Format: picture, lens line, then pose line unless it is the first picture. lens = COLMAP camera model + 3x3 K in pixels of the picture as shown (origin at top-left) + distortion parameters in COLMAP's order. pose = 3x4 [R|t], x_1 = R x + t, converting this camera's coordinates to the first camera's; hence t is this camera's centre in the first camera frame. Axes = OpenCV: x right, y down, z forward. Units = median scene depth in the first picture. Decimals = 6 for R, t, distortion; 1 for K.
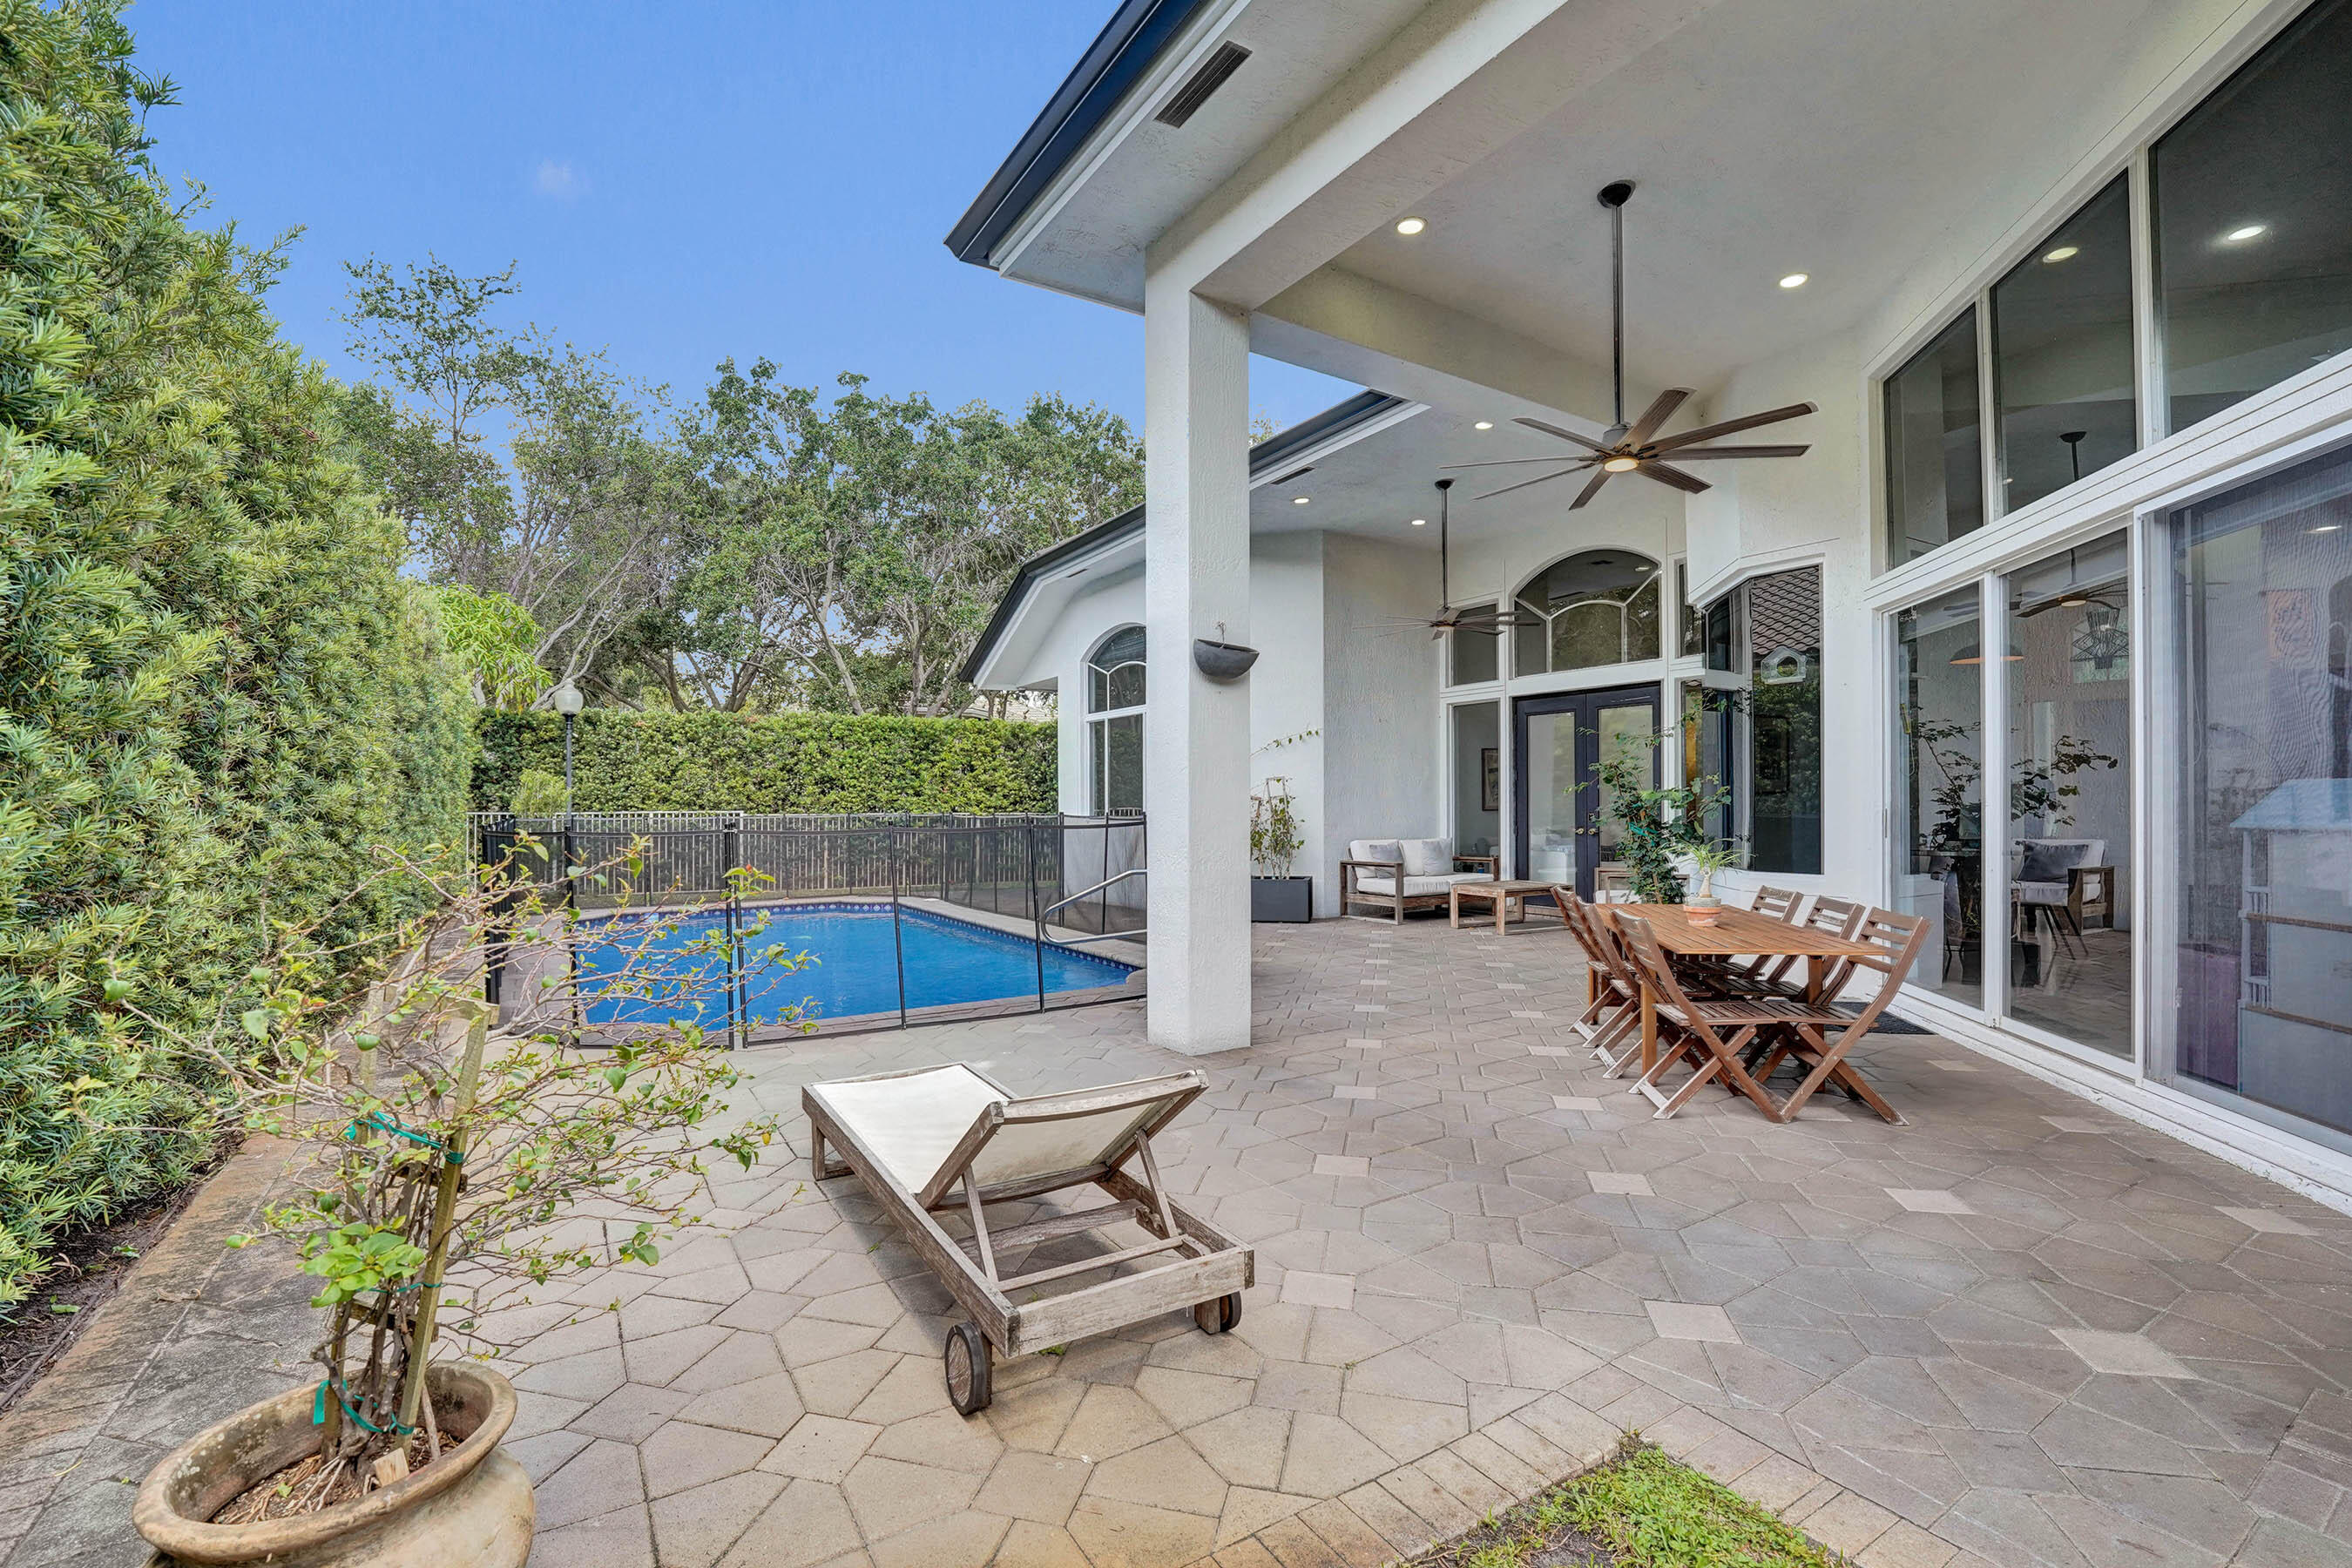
lens RADIAL K [[1019.0, 0, 1161.3], [0, 1019.0, 801.7], [0, 0, 1]] dist [-0.030592, 0.005243]
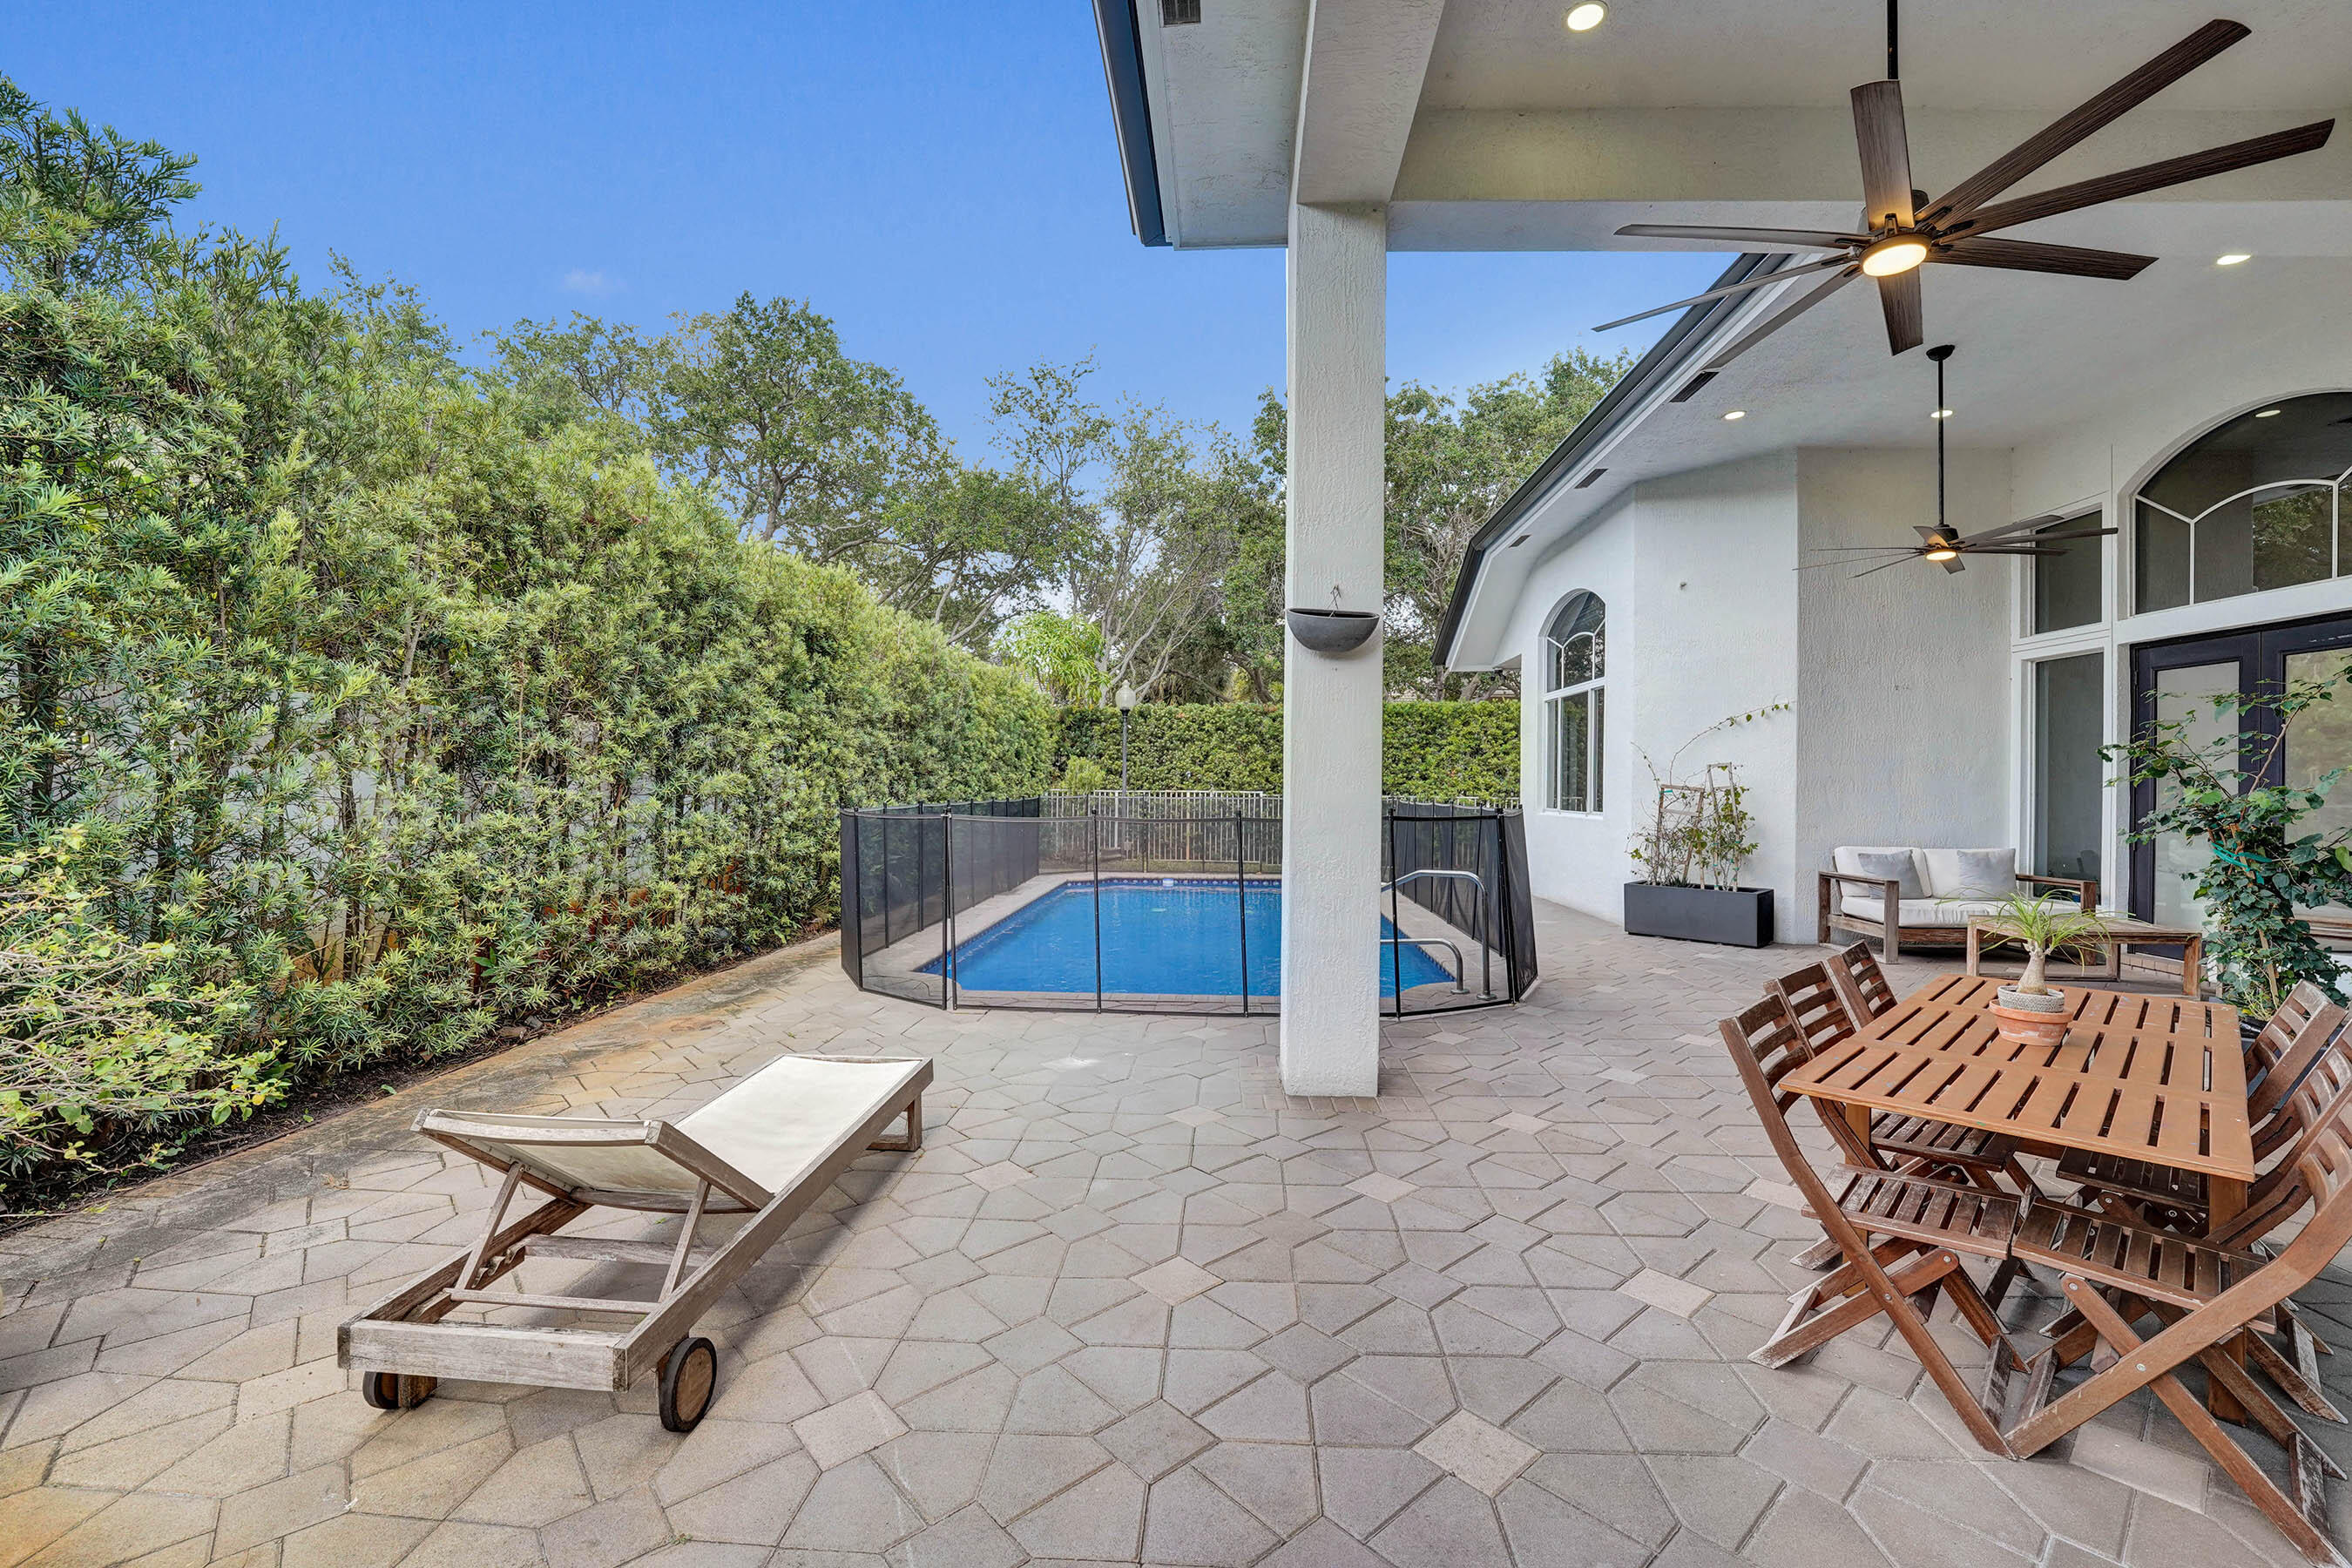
lens RADIAL K [[962.2, 0, 1176.0], [0, 962.2, 784.0], [0, 0, 1]] dist [-0.033998, 0.004083]
pose [[0.817148, 0.012451, -0.576293, 0.190753], [-0.010698, 0.999922, 0.006435, -0.007826], [0.576328, 0.000907, 0.817218, 0.129882]]
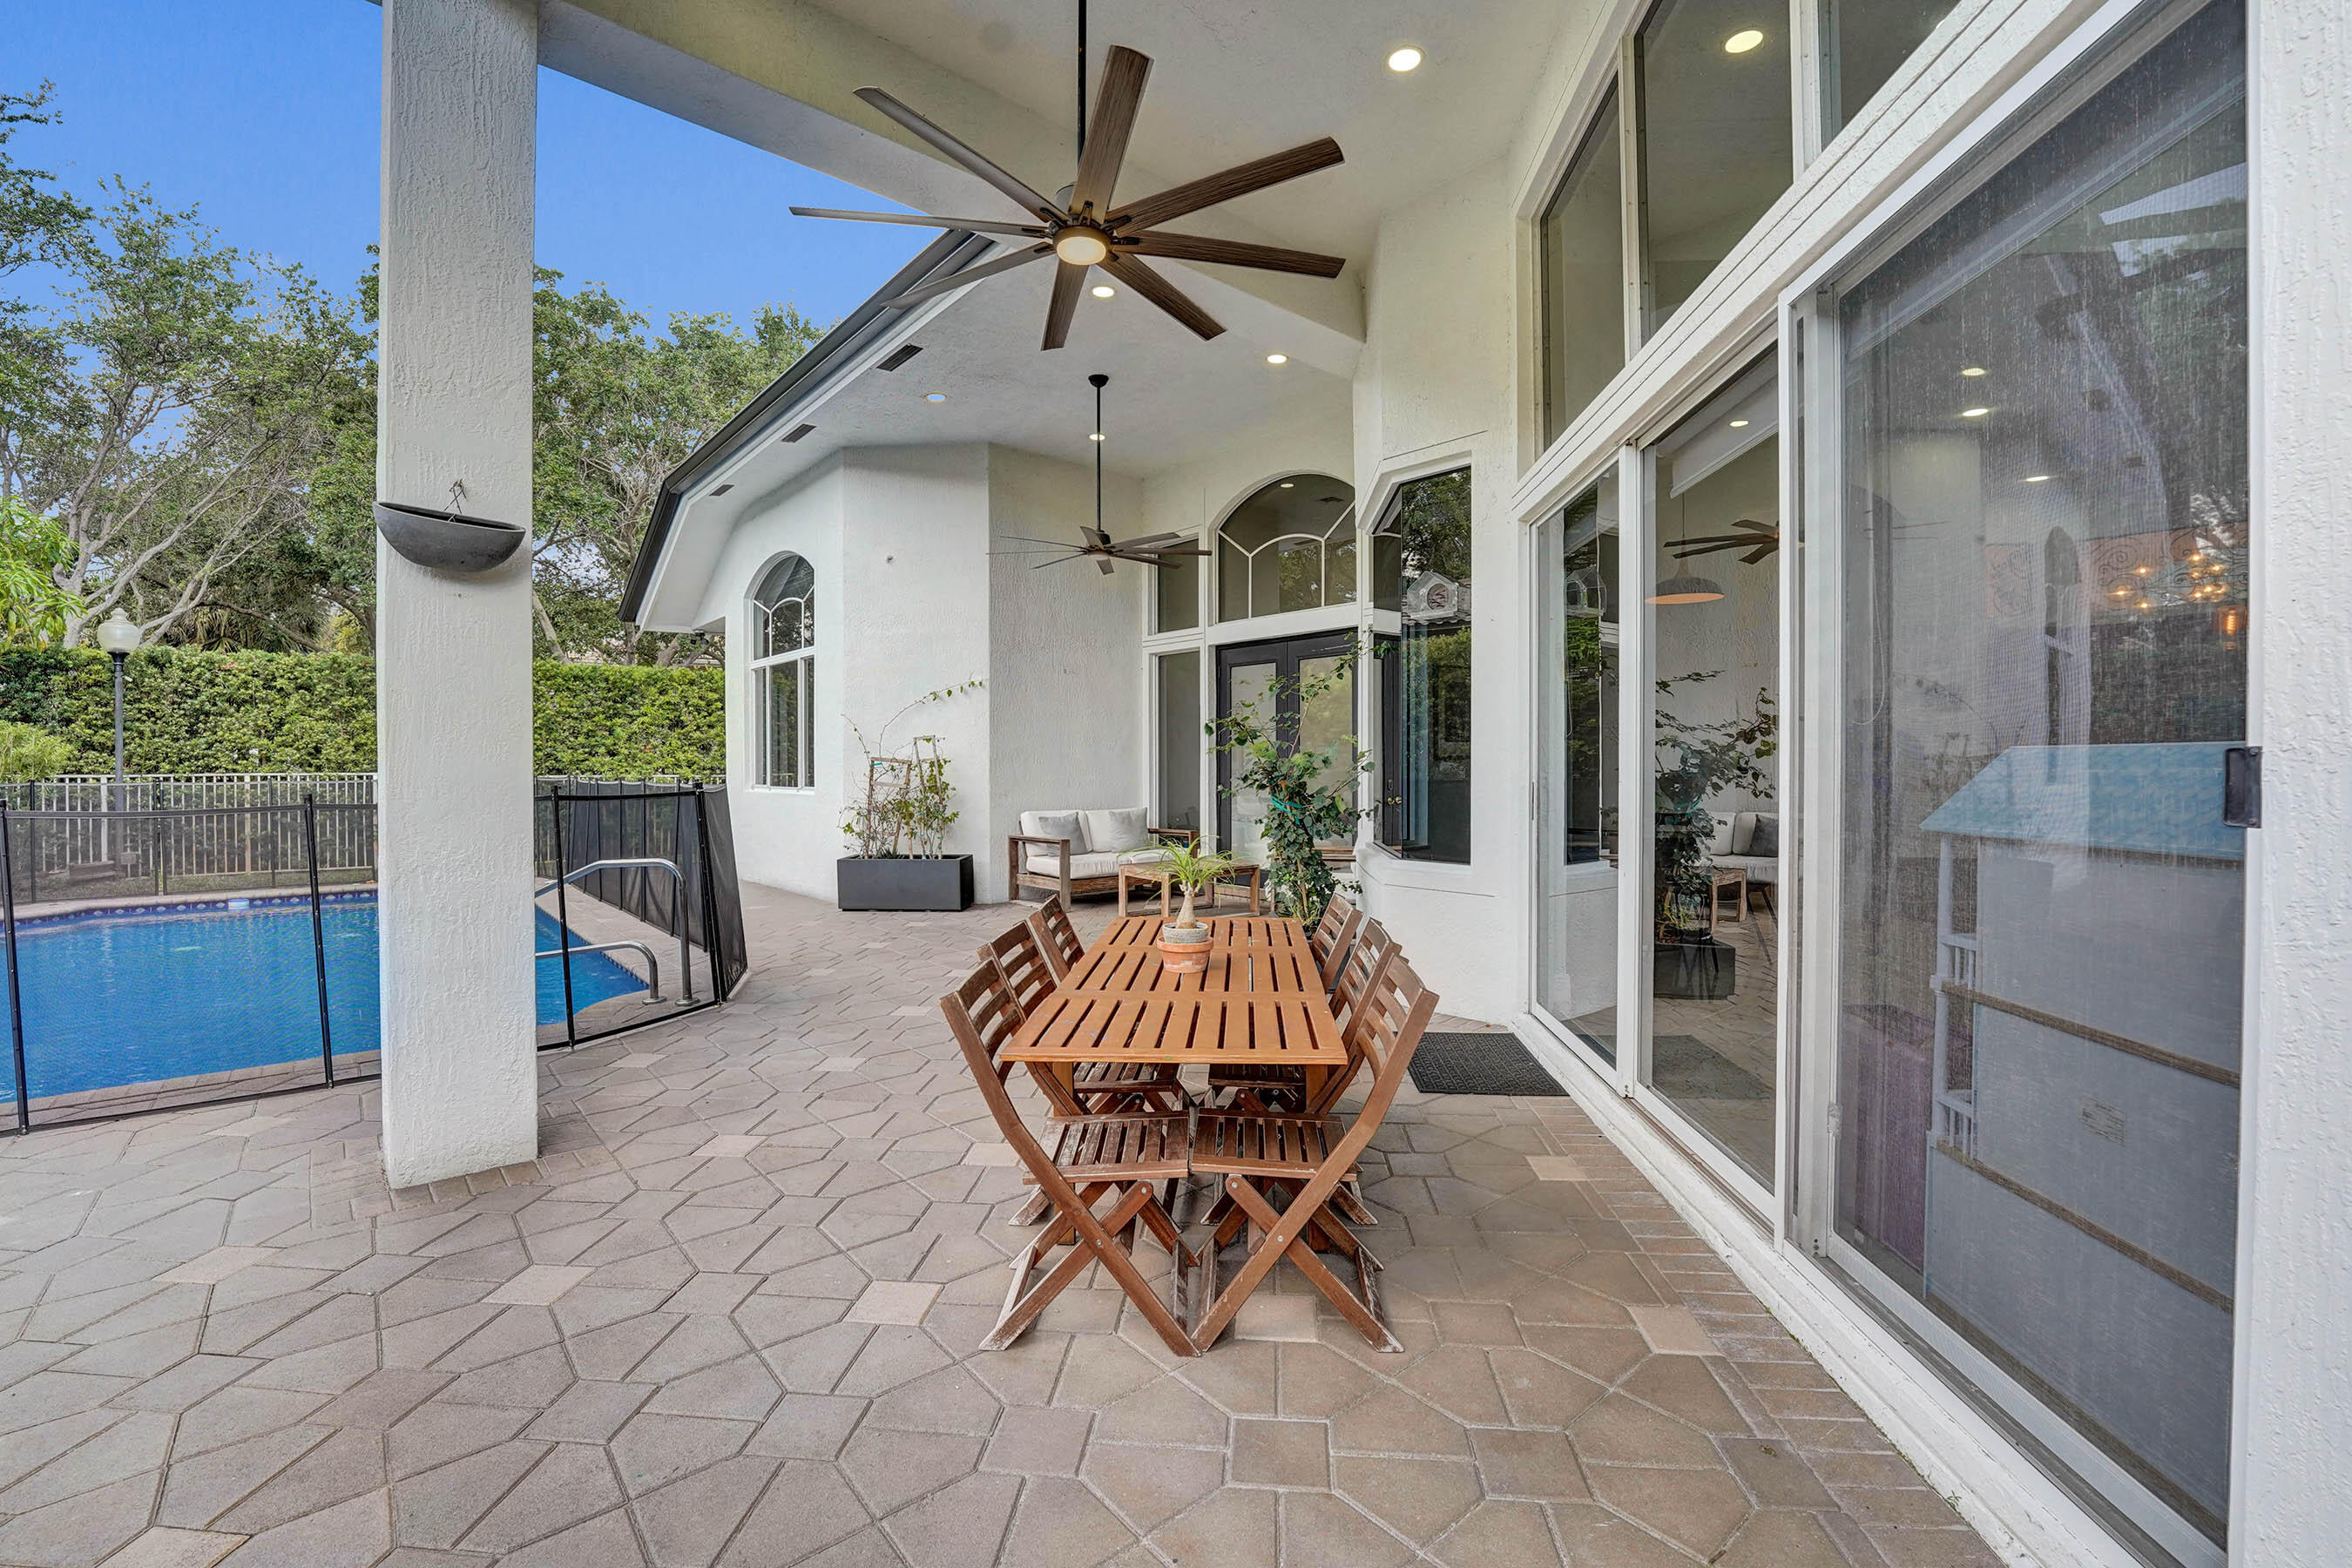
lens RADIAL K [[994.0, 0, 1165.0], [0, 994.0, 778.7], [0, 0, 1]] dist [-0.022799, 0.000718]
pose [[0.989413, 0.001116, 0.145121, 0.184518], [-0.003672, 0.999843, 0.017346, -0.003930], [-0.145079, -0.017696, 0.989262, 0.164032]]
